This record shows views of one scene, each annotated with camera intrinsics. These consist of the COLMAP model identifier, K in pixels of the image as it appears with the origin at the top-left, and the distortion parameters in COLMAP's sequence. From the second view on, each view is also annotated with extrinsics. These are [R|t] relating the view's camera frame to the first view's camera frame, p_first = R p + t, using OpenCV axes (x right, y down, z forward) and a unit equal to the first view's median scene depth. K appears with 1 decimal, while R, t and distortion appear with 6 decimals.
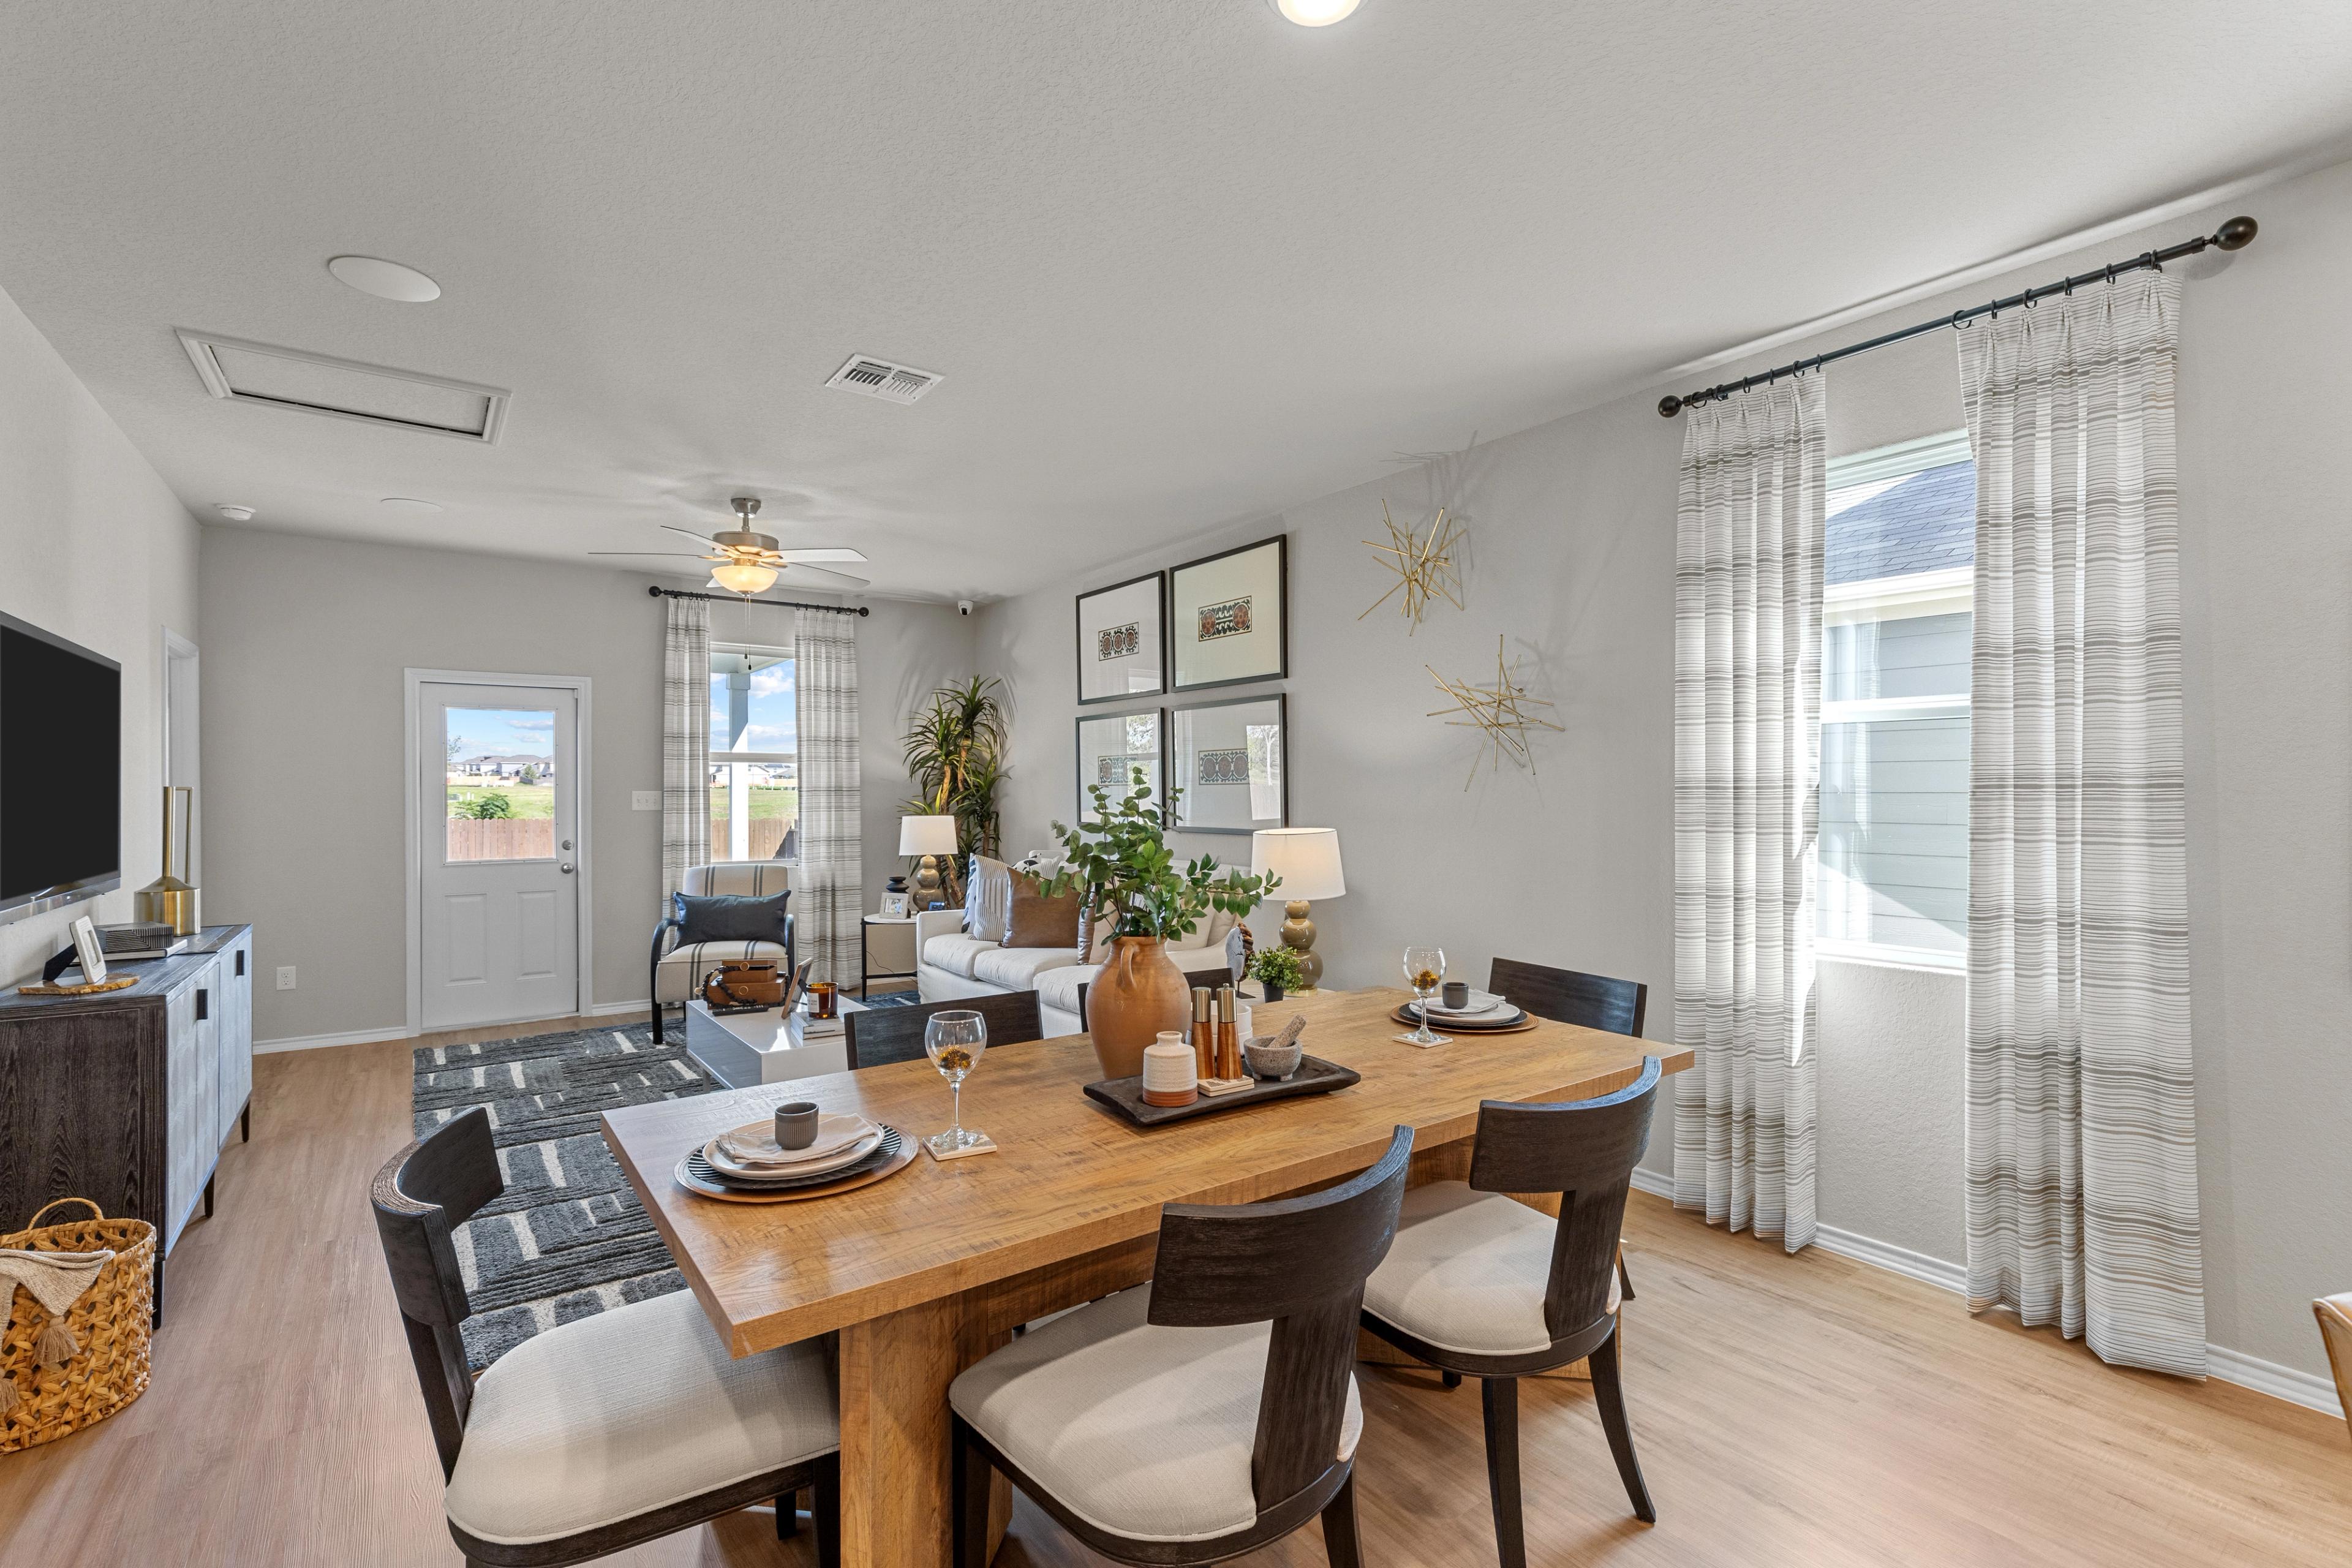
lens RADIAL K [[1061.0, 0, 1186.8], [0, 1061.0, 791.8], [0, 0, 1]] dist [0.002533, 0.000209]
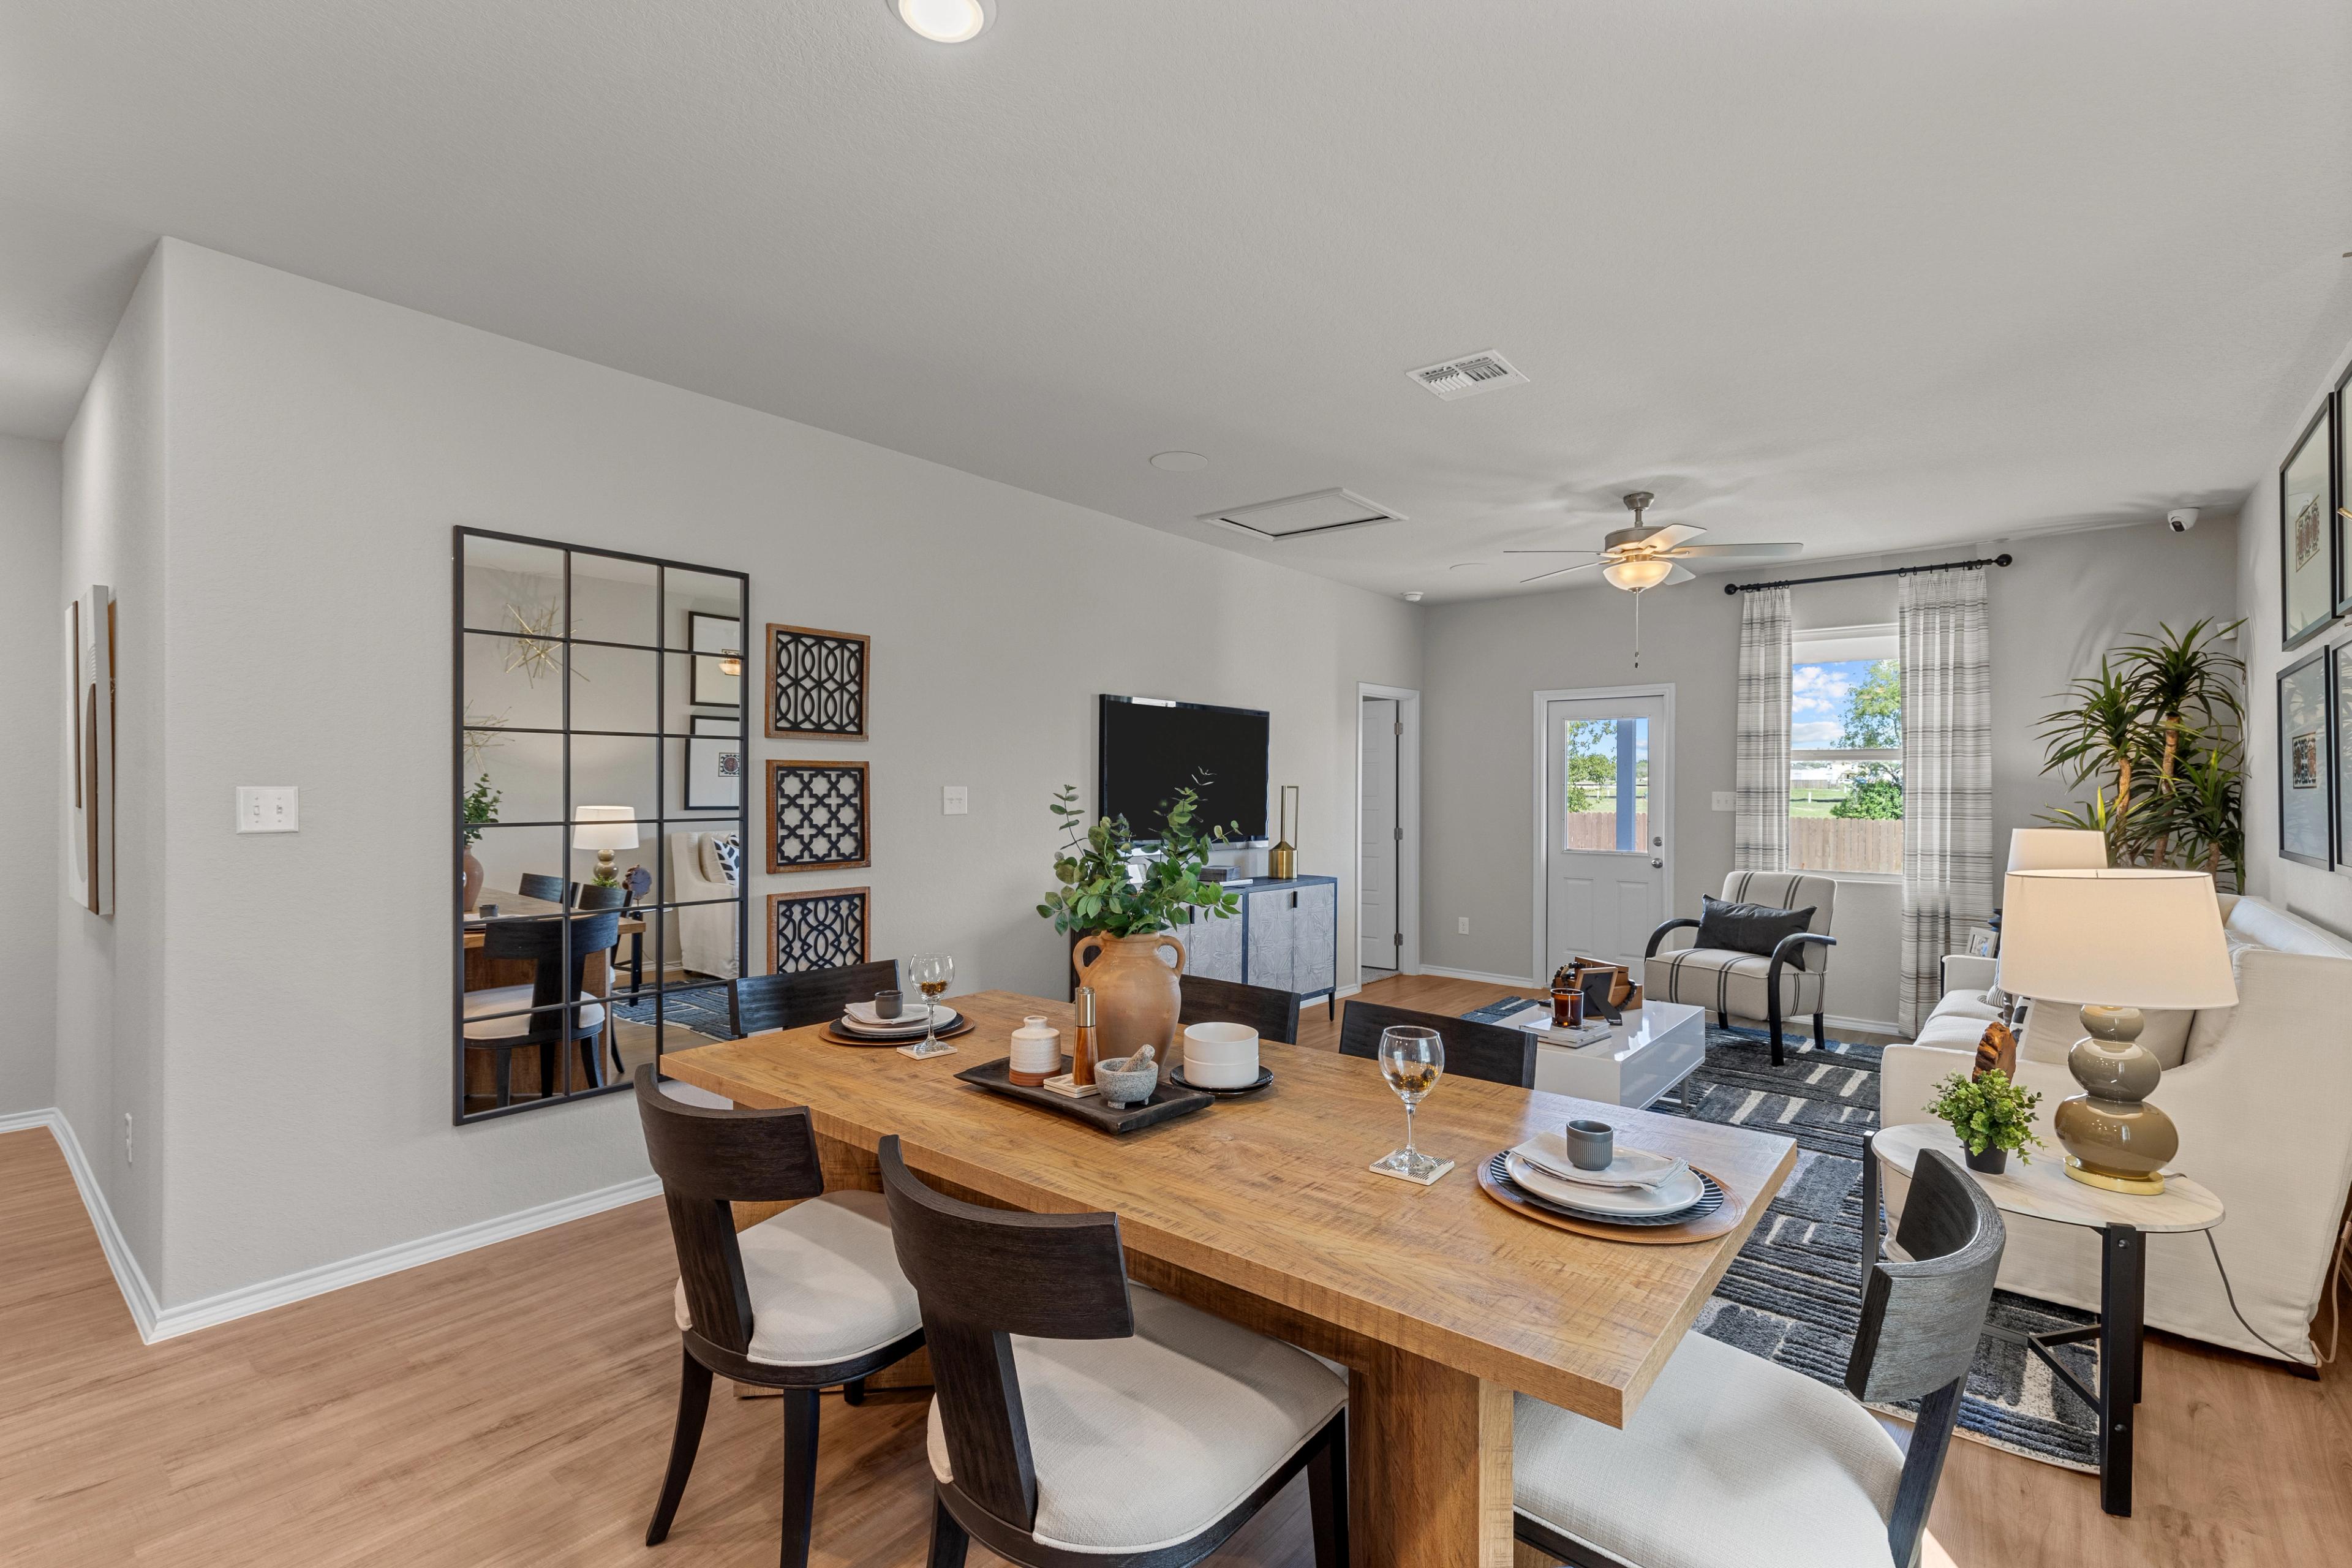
lens RADIAL K [[1053.1, 0, 1183.1], [0, 1053.1, 788.2], [0, 0, 1]] dist [0.001696, 0.000216]
pose [[0.250758, 0.003845, -0.968042, 0.342895], [-0.007480, 0.999970, 0.002034, -0.002625], [0.968021, 0.006731, 0.250780, 0.285852]]
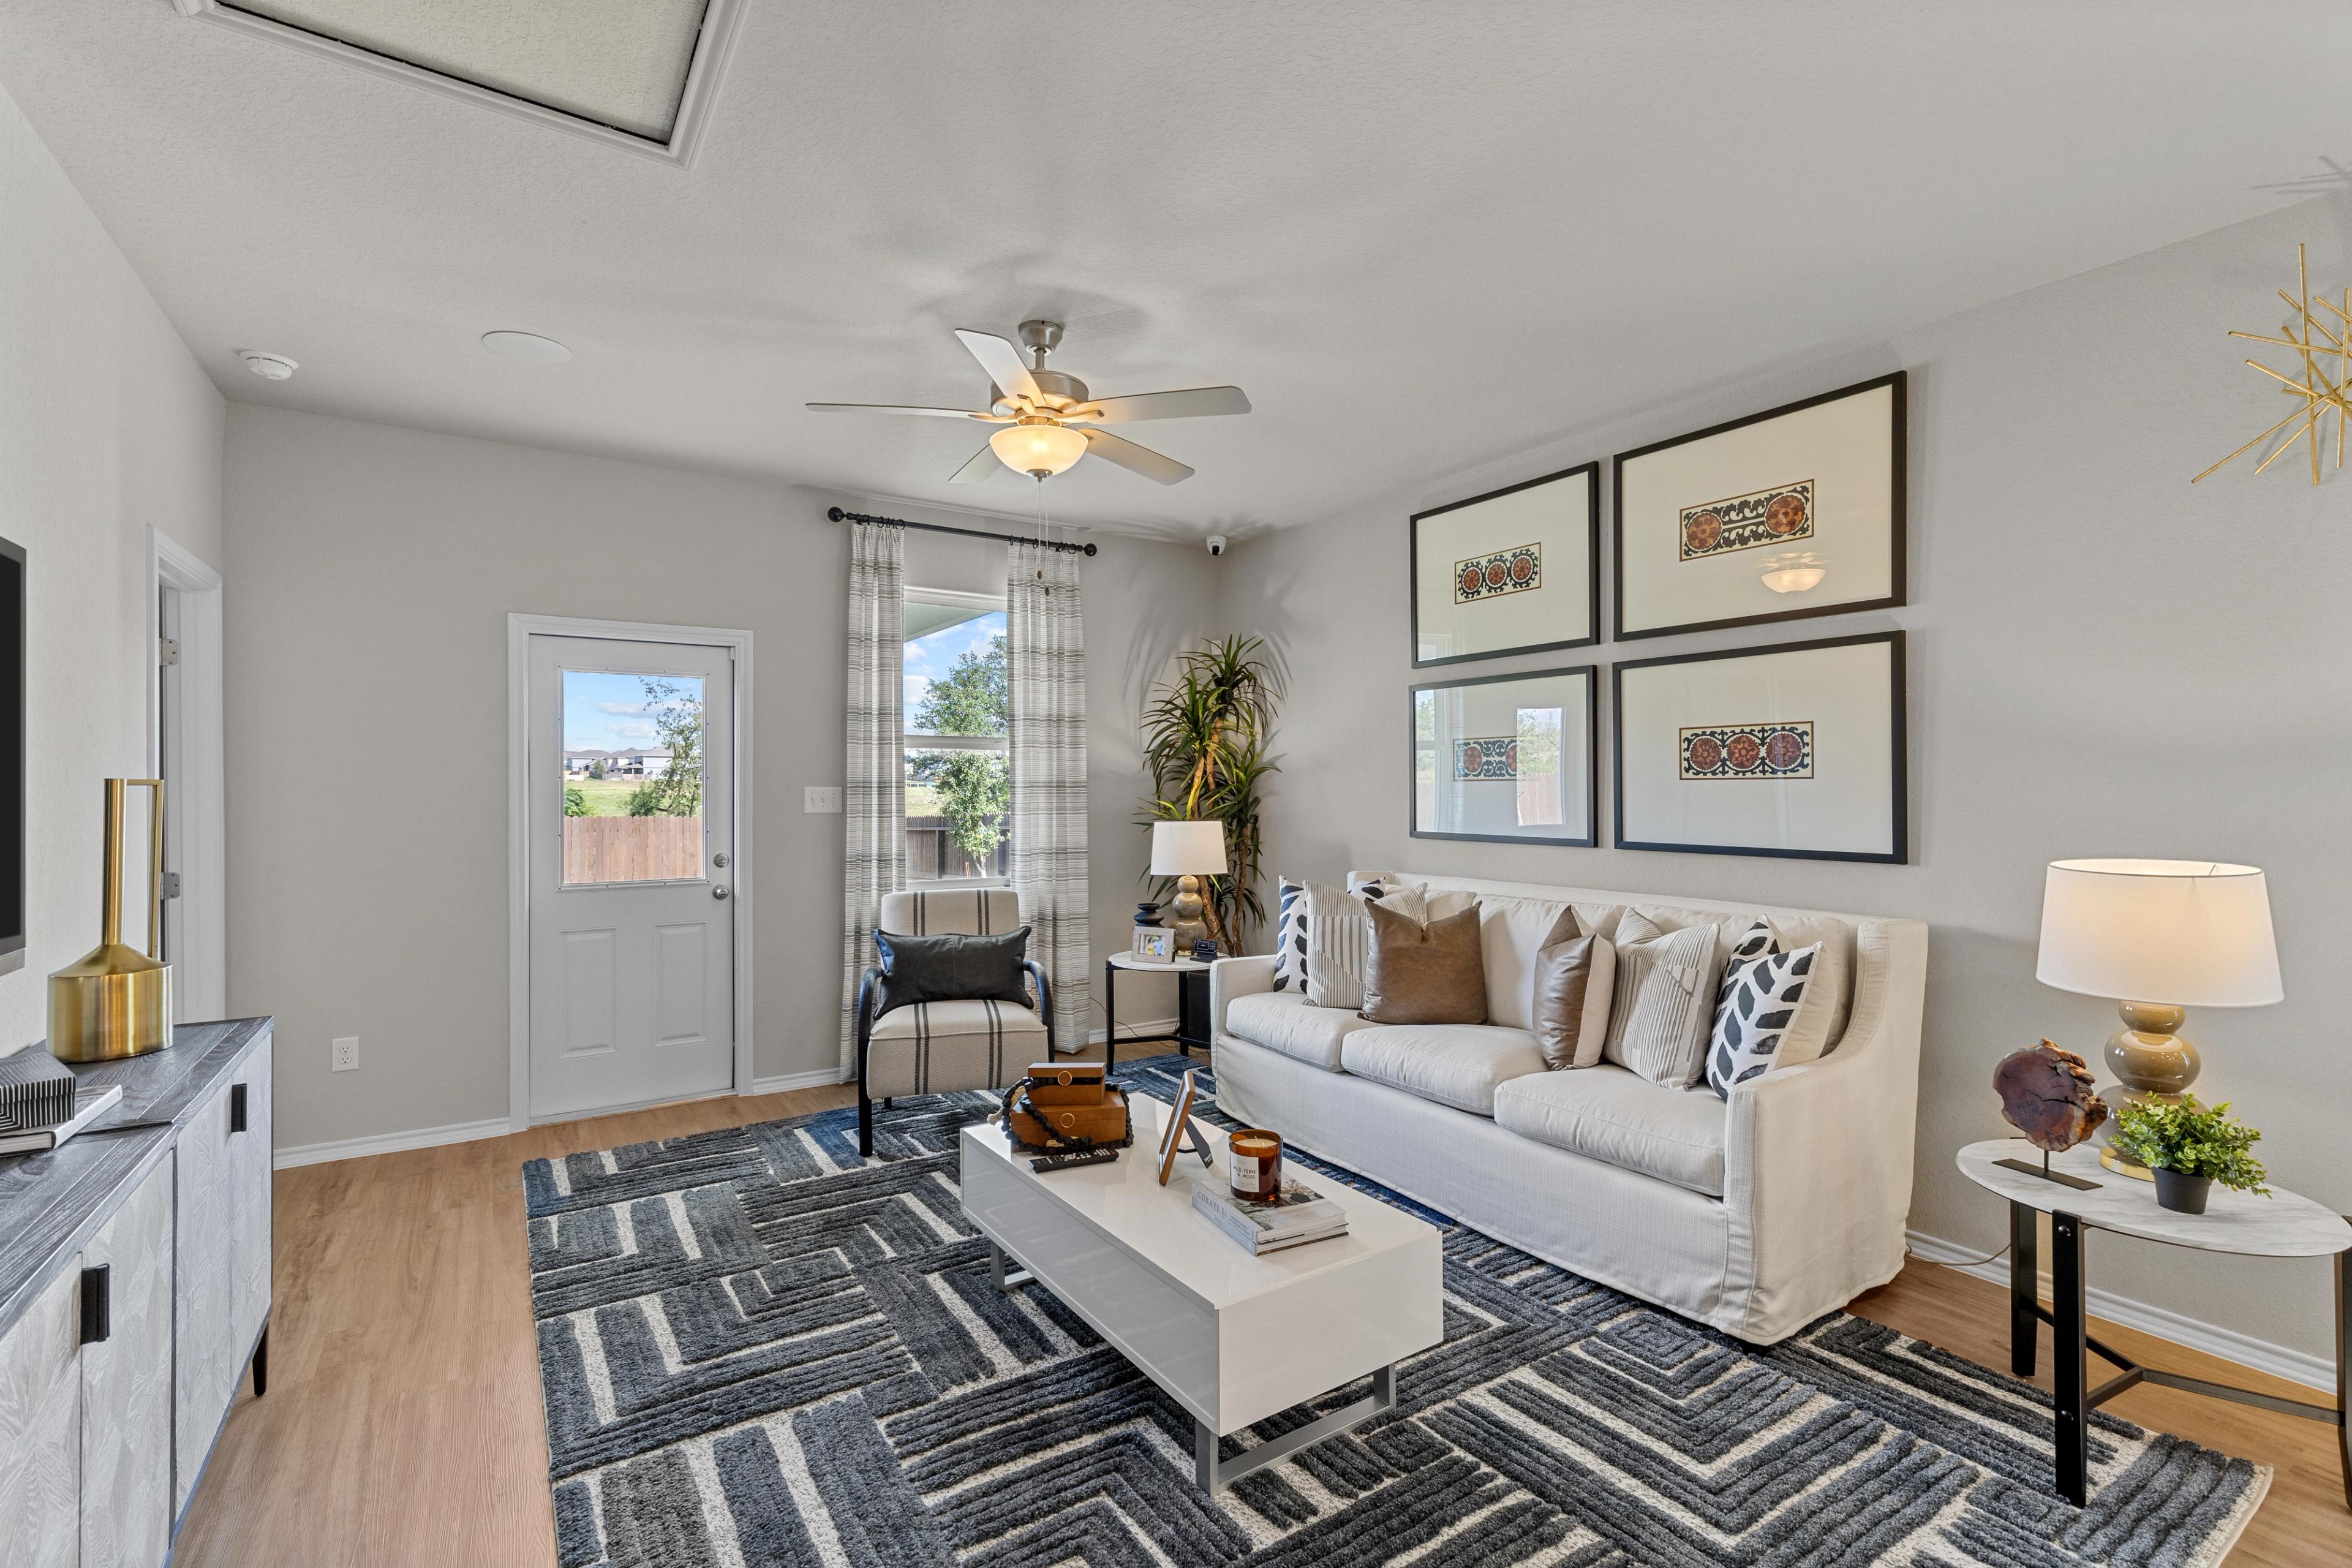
lens RADIAL K [[1053.1, 0, 1183.1], [0, 1053.1, 788.2], [0, 0, 1]] dist [0.001696, 0.000216]
pose [[0.998869, 0.002289, -0.047488, -0.244543], [-0.002253, 0.999997, 0.000809, -0.000987], [0.047490, -0.000701, 0.998871, 0.308303]]
